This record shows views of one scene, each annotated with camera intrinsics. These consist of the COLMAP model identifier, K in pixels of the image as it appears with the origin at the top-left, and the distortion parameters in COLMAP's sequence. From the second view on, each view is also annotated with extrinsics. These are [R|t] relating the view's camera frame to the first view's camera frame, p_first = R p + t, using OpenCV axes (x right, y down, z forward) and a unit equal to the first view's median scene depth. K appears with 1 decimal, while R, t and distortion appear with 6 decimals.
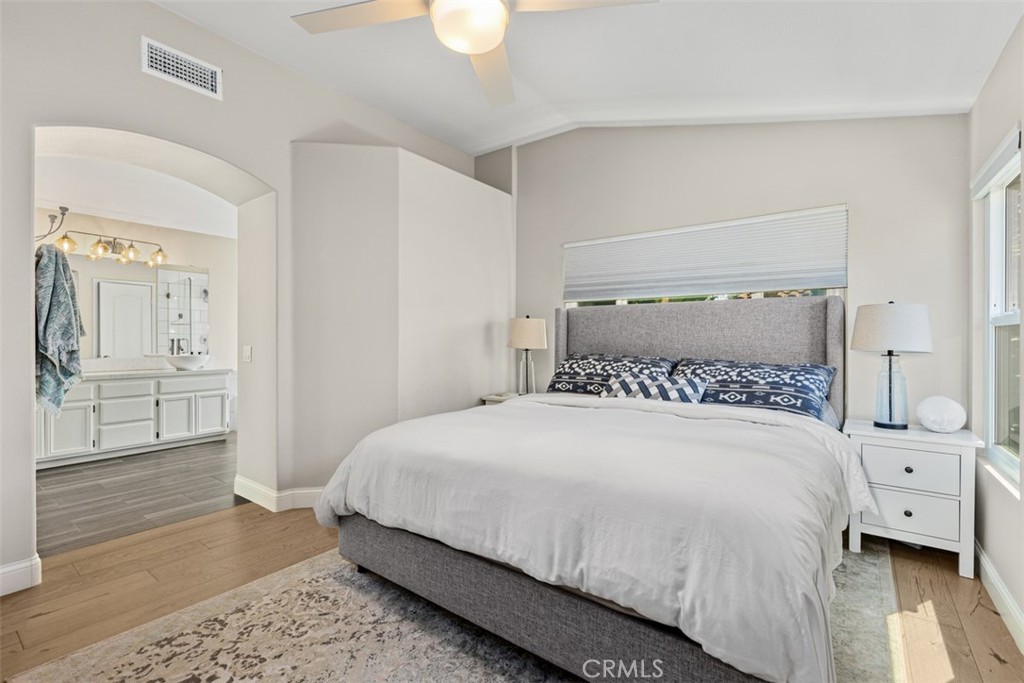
lens RADIAL K [[460.5, 0, 515.3], [0, 460.5, 340.5], [0, 0, 1]] dist [0.006247, -0.002782]
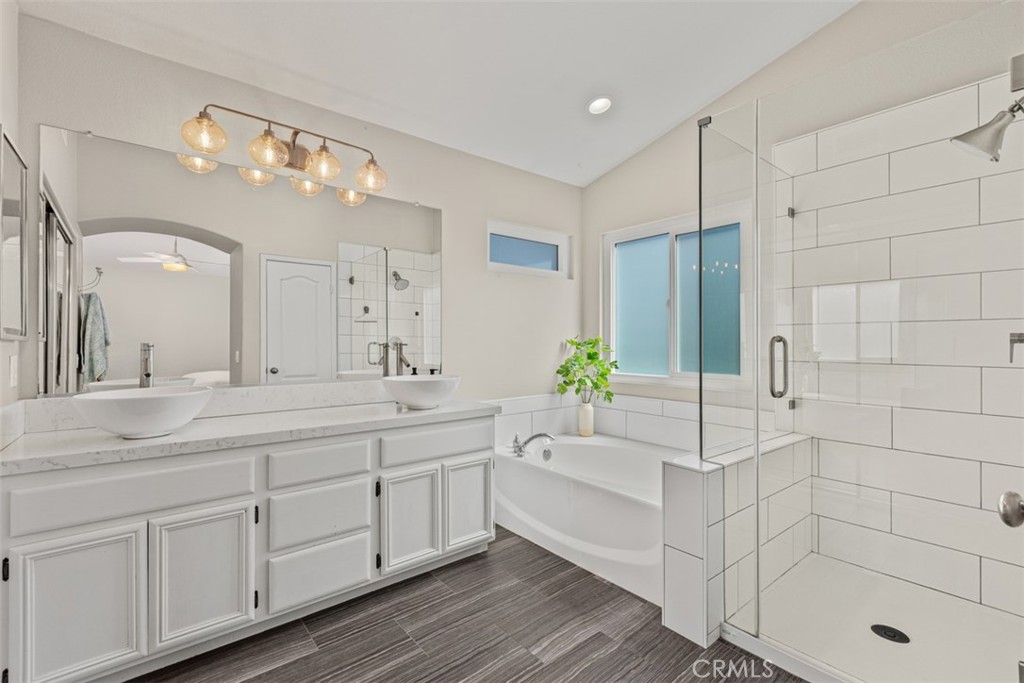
lens RADIAL K [[460.5, 0, 510.1], [0, 460.5, 342.4], [0, 0, 1]] dist [0.006247, -0.002782]
pose [[0.968633, -0.001588, -0.248490, -0.534854], [0.001221, 0.999998, -0.001628, -0.003742], [0.248492, 0.001273, 0.968633, 0.595108]]
